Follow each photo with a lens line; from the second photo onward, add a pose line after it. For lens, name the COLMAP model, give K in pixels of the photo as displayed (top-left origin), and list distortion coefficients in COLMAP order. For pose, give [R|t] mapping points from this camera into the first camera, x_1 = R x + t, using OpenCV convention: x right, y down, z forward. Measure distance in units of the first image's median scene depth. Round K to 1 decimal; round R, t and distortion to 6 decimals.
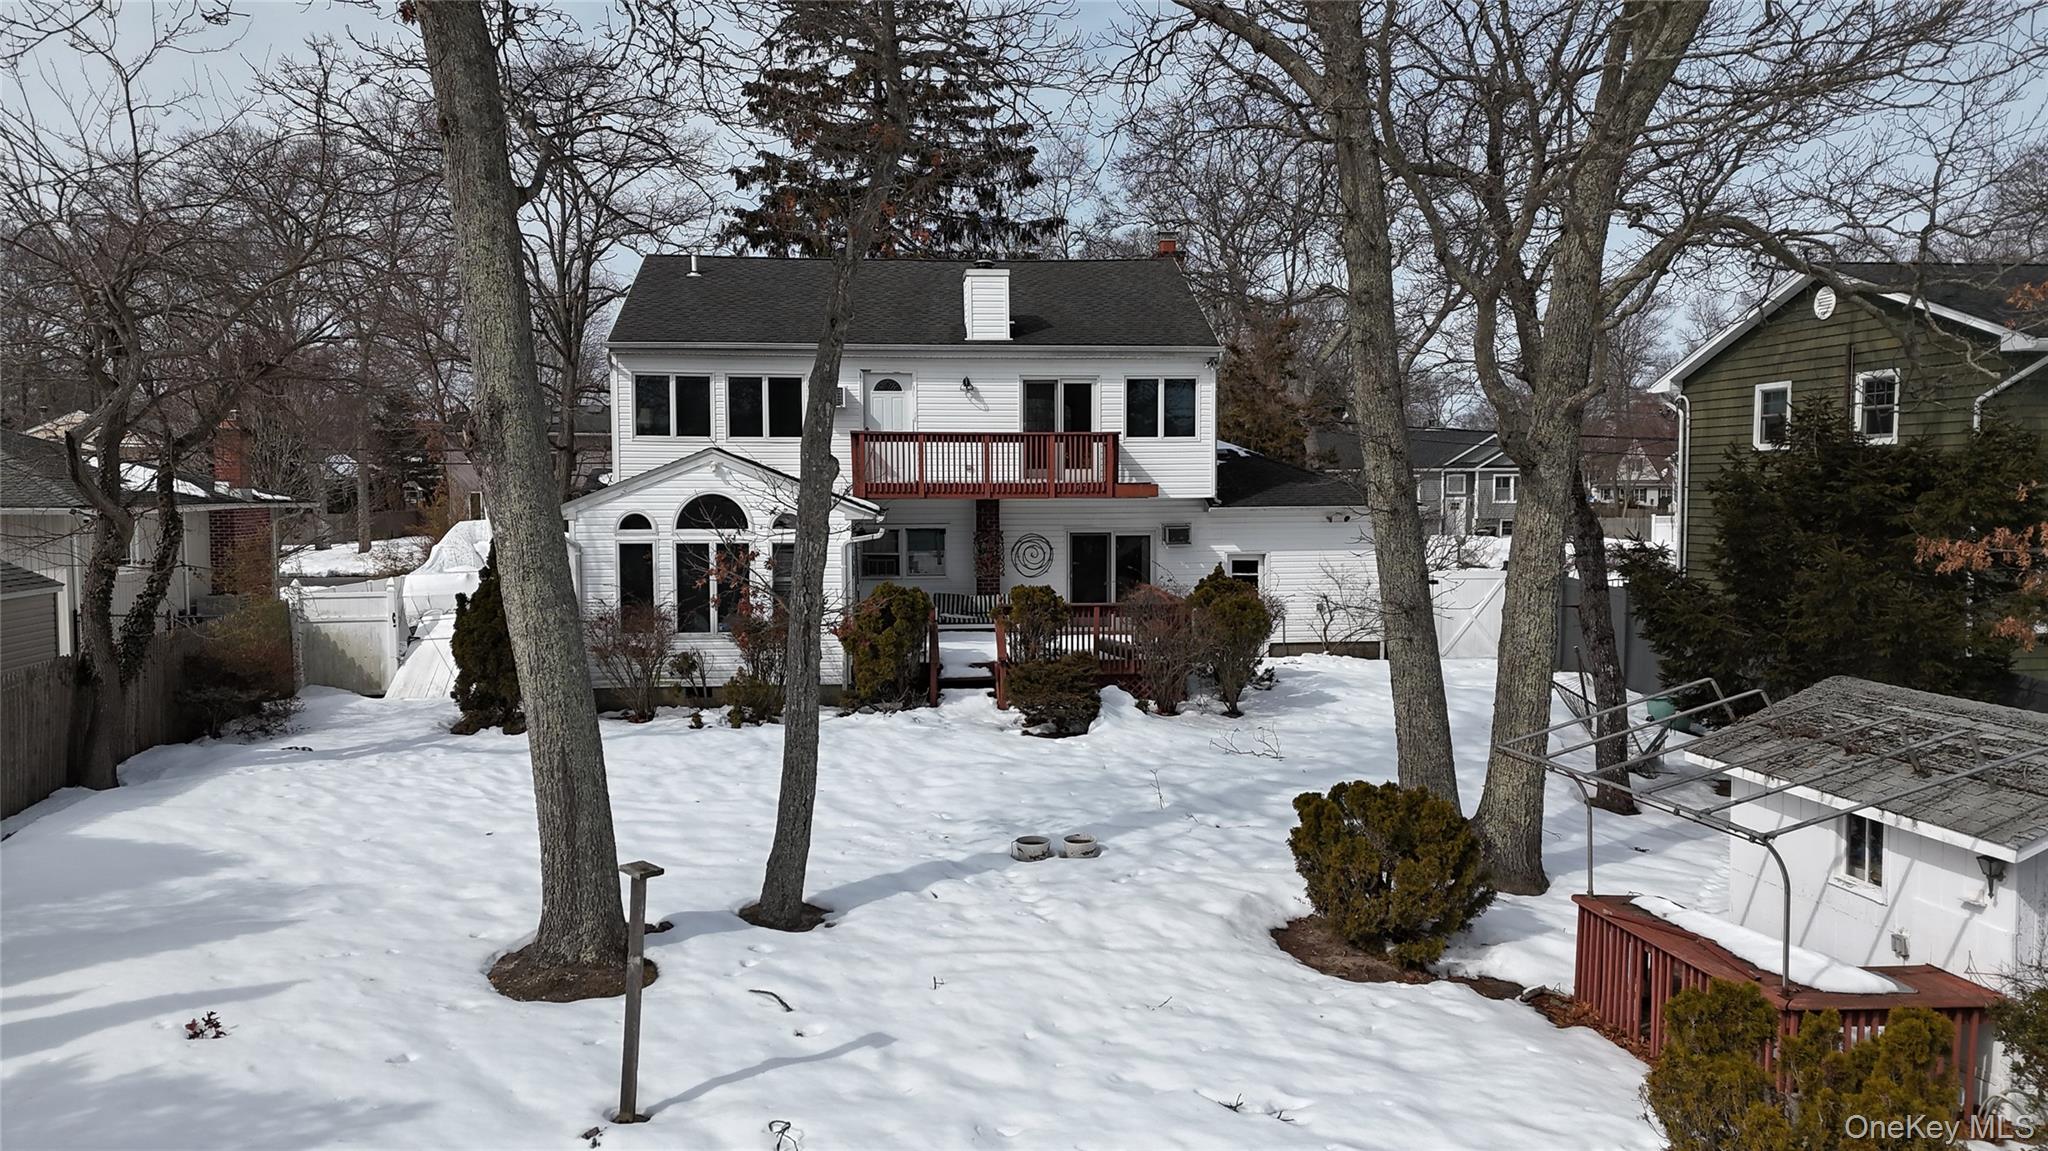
lens RADIAL K [[1447.9, 0, 1024.0], [0, 1447.9, 575.5], [0, 0, 1]] dist [0.037701, -0.003860]
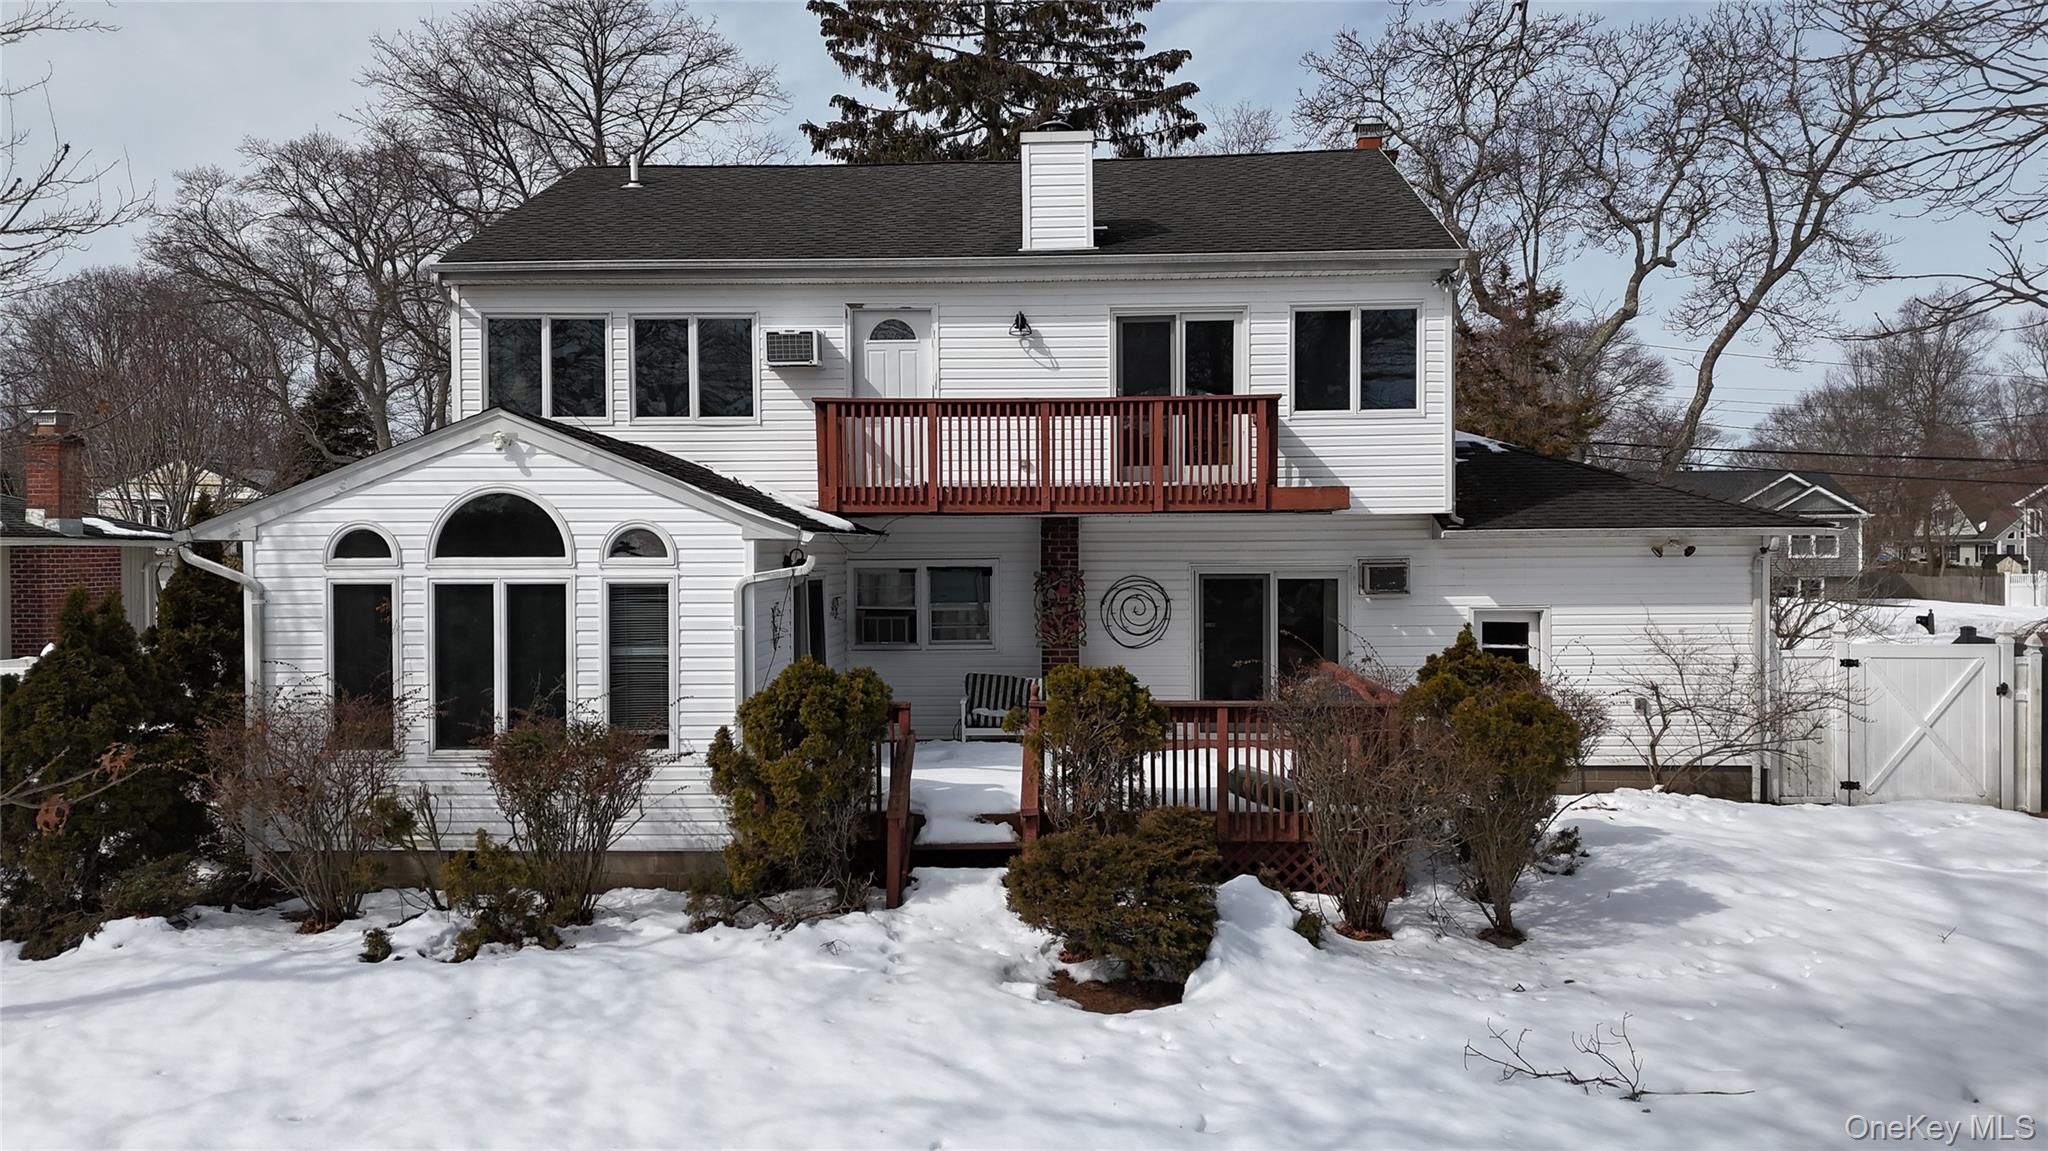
lens RADIAL K [[1447.9, 0, 1024.0], [0, 1447.9, 575.5], [0, 0, 1]] dist [0.037701, -0.003860]
pose [[0.990138, 0.000420, -0.140093, 0.055060], [-0.006712, 0.998989, -0.044444, -0.002656], [0.139933, 0.044946, 0.989140, 0.504702]]
